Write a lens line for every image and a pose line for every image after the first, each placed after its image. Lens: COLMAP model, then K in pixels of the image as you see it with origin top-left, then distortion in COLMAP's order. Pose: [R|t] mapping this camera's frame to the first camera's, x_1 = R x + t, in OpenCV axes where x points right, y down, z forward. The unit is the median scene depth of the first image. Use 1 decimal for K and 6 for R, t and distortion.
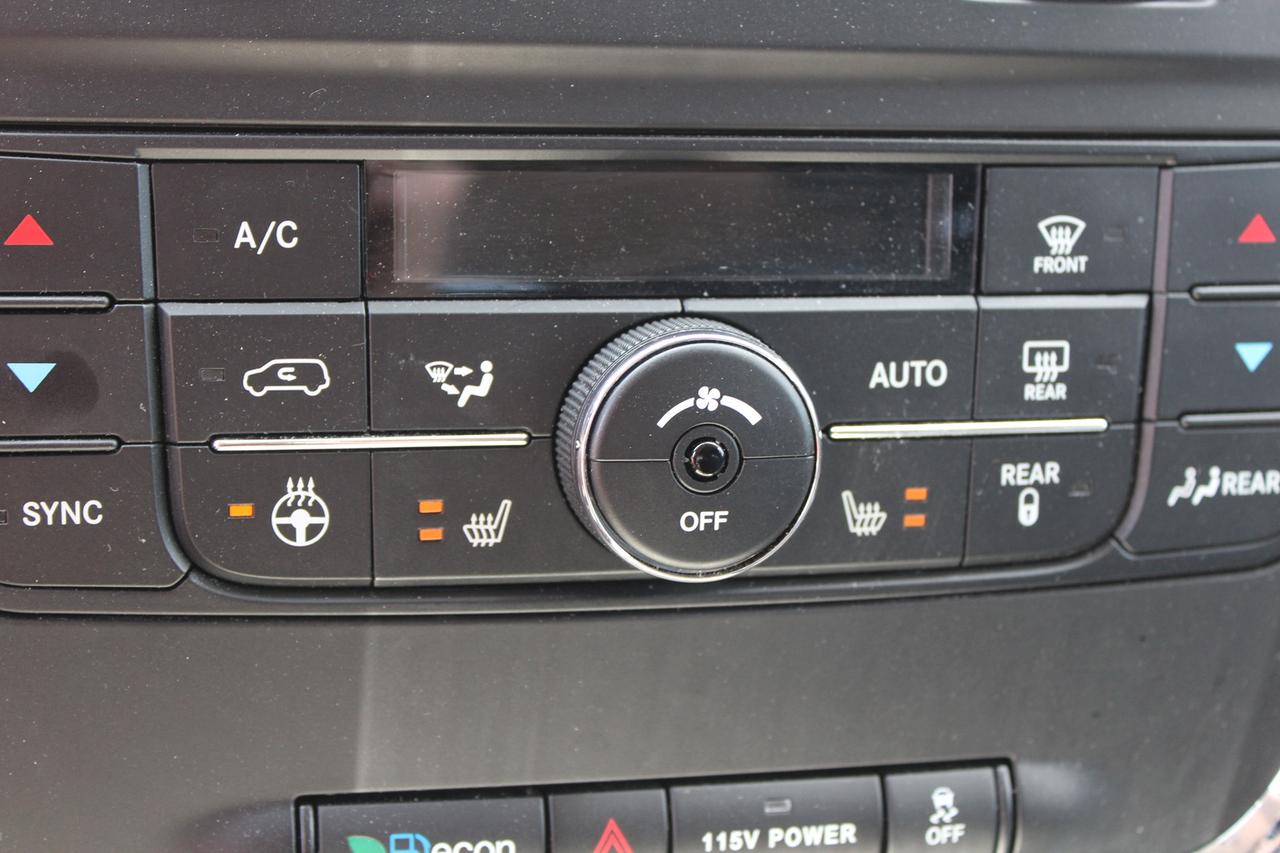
lens RADIAL K [[2361.1, 0, 641.5], [0, 2361.1, 424.2], [0, 0, 1]] dist [-0.001284, 0.000000]
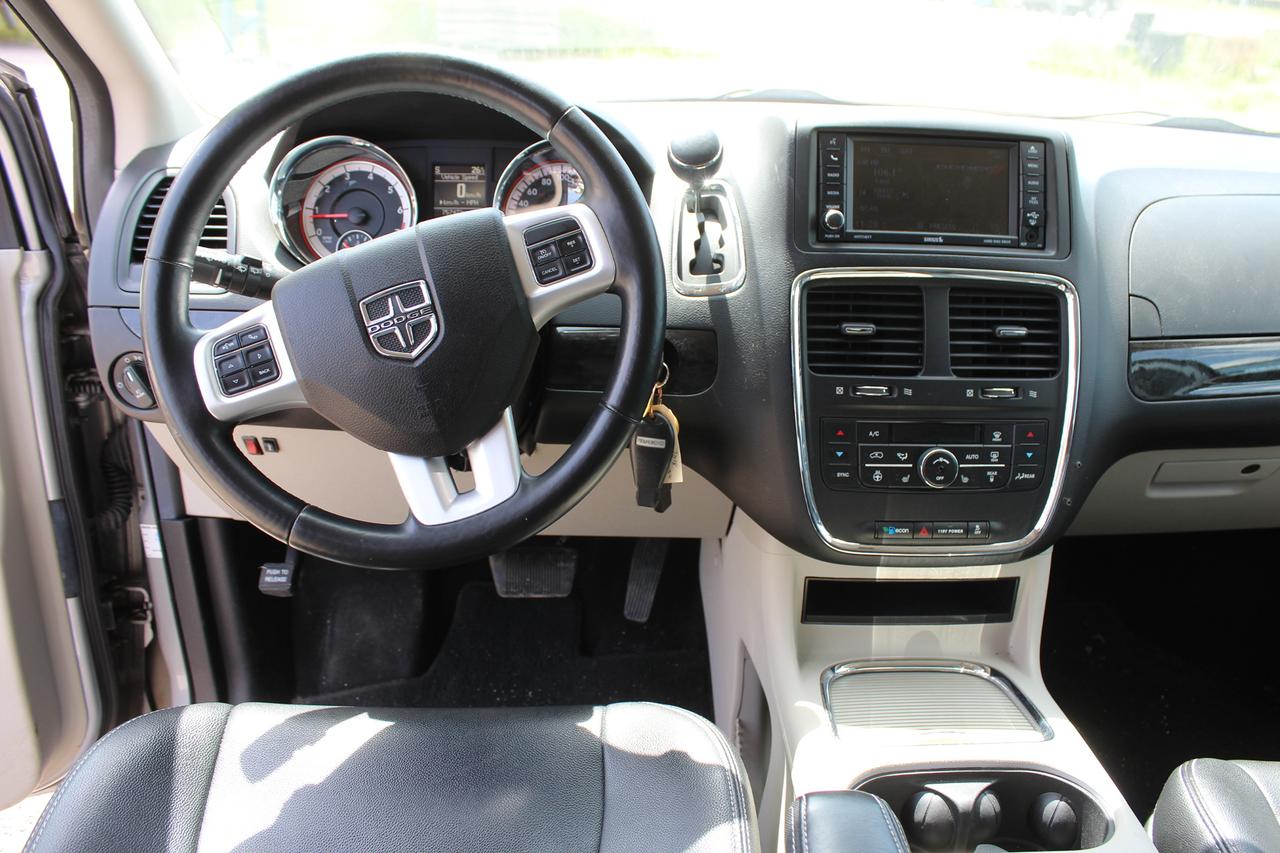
lens RADIAL K [[1045.7, 0, 663.0], [0, 1045.7, 400.4], [0, 0, 1]] dist [-0.169327, 0.135751]
pose [[0.980482, 0.011272, -0.196287, -0.159361], [-0.028891, 0.995778, -0.087129, 0.093426], [0.194476, 0.091099, 0.976668, -1.875948]]
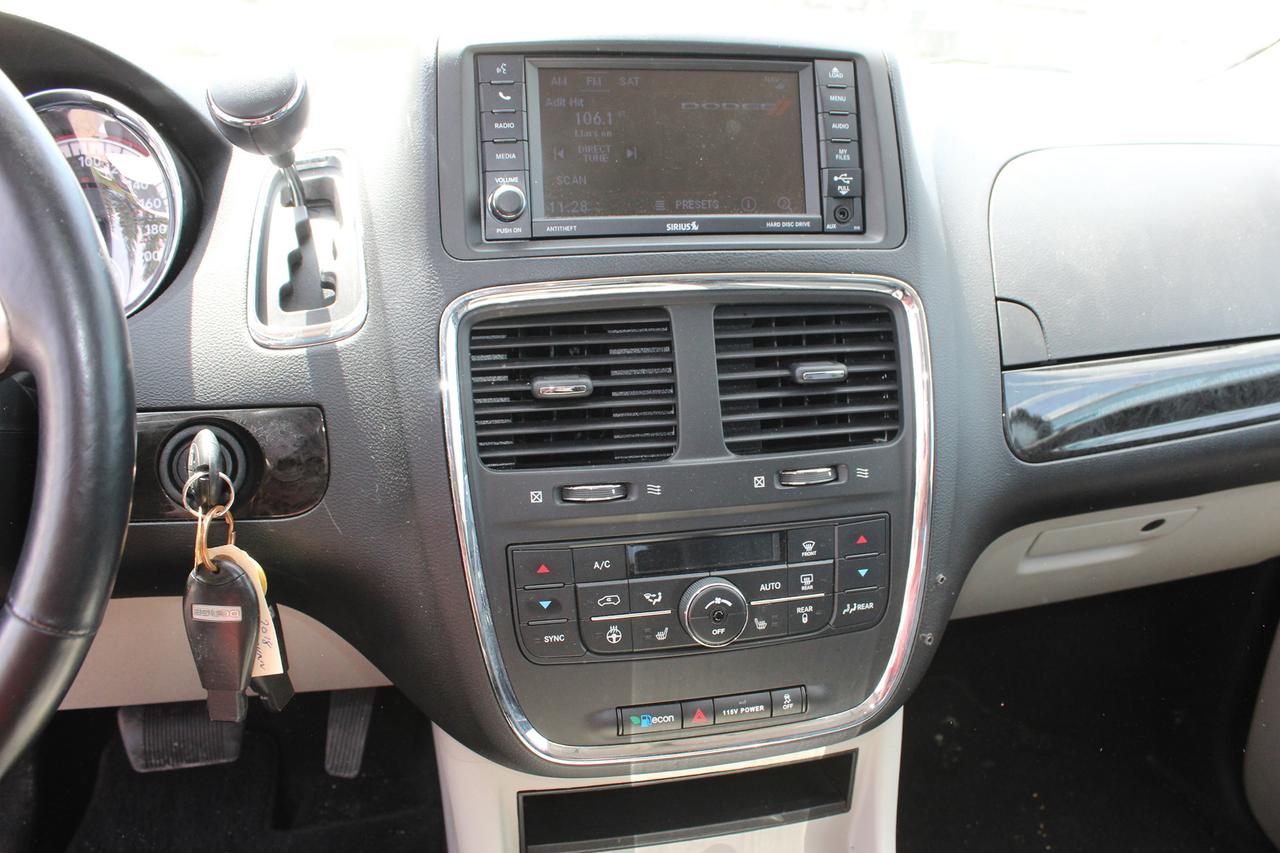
lens RADIAL K [[1045.7, 0, 648.4], [0, 1045.7, 413.1], [0, 0, 1]] dist [-0.169327, 0.135751]
pose [[0.997737, -0.059212, -0.031852, -0.012211], [0.056611, 0.995411, -0.077151, -0.181570], [0.036274, 0.075173, 0.996511, -0.689135]]
